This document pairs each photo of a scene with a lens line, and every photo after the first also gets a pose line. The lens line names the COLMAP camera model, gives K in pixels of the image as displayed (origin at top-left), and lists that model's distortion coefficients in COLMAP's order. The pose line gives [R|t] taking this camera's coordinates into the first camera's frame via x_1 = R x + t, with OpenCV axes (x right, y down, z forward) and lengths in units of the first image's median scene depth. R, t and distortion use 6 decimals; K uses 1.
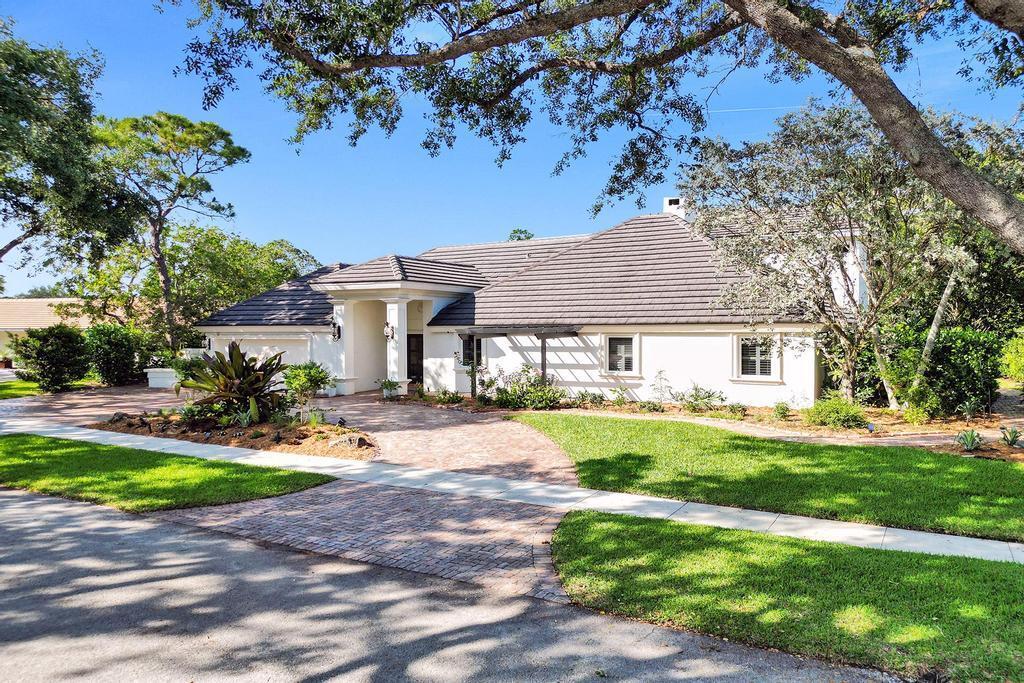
lens RADIAL K [[721.8, 0, 511.5], [0, 721.8, 339.3], [0, 0, 1]] dist [0.051953, -0.047371]
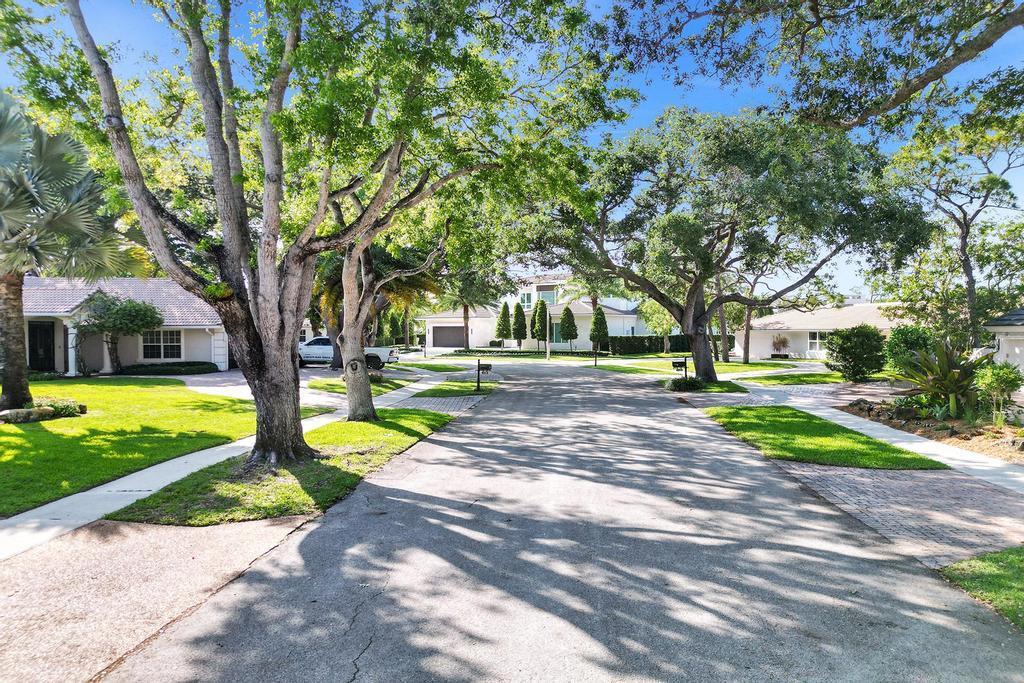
lens RADIAL K [[721.8, 0, 512.1], [0, 721.8, 340.5], [0, 0, 1]] dist [0.051953, -0.047371]
pose [[0.432790, 0.014346, -0.901381, 0.730620], [-0.013178, 0.999867, 0.009585, 0.002041], [0.901399, 0.007730, 0.432921, -0.086905]]
